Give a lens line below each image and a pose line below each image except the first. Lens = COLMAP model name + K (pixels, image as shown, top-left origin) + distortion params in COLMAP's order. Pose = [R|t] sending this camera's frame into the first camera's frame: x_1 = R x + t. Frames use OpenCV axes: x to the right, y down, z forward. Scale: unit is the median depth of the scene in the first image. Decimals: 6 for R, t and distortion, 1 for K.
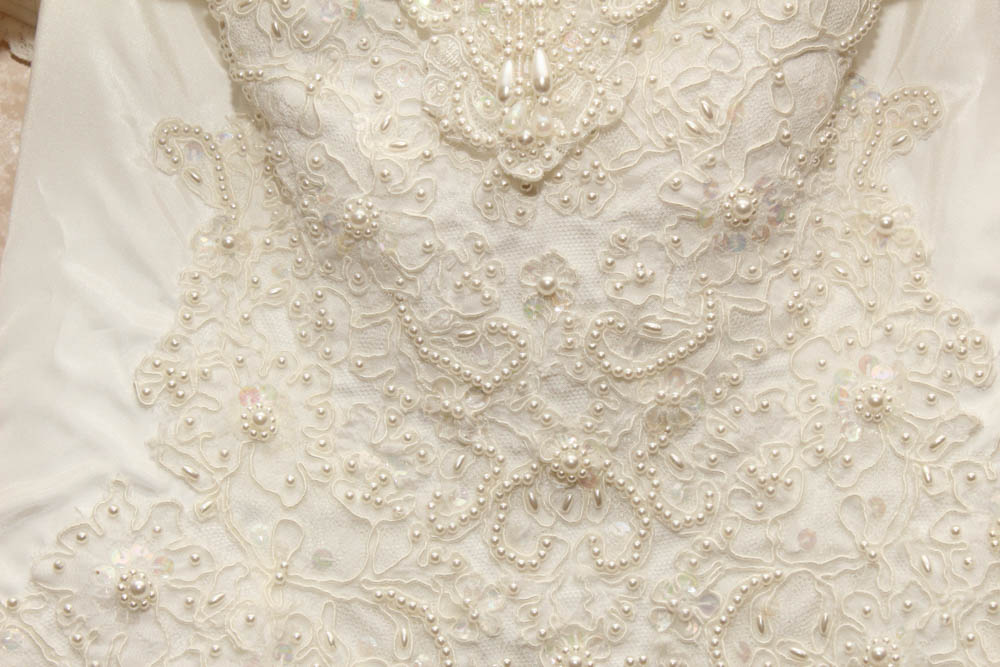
lens RADIAL K [[2406.5, 0, 499.2], [0, 2406.5, 326.9], [0, 0, 1]] dist [0.123028, 0.000000]
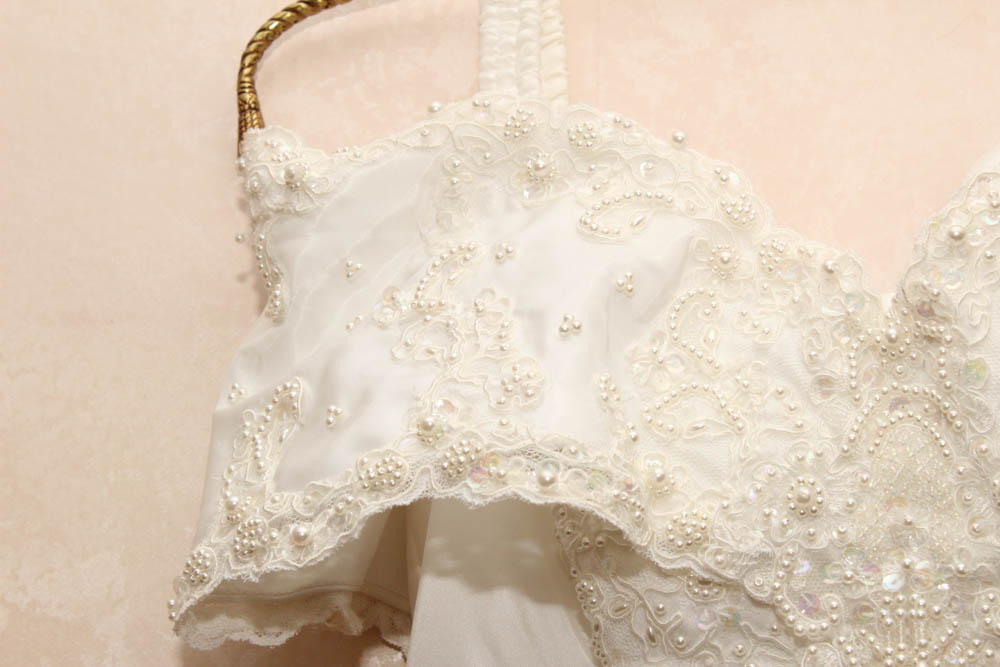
lens RADIAL K [[2406.5, 0, 506.3], [0, 2406.5, 333.3], [0, 0, 1]] dist [0.123028, 0.000000]
pose [[0.992986, -0.012353, -0.117585, -0.033067], [-0.008440, 0.984585, -0.174705, -0.071768], [0.117930, 0.174472, 0.977574, -0.007925]]
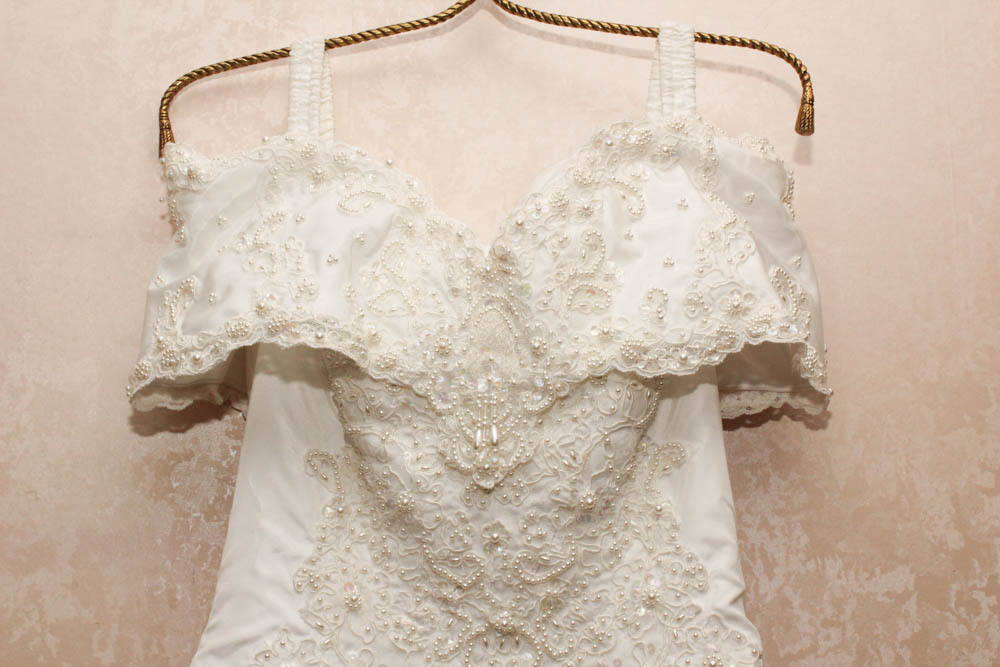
lens RADIAL K [[1560.0, 0, 502.2], [0, 1560.0, 343.3], [0, 0, 1]] dist [0.010875, 0.000000]
pose [[0.999392, 0.024855, 0.024447, -0.010758], [-0.022926, 0.996823, -0.076284, -0.081232], [-0.026266, 0.075678, 0.996786, -0.350531]]
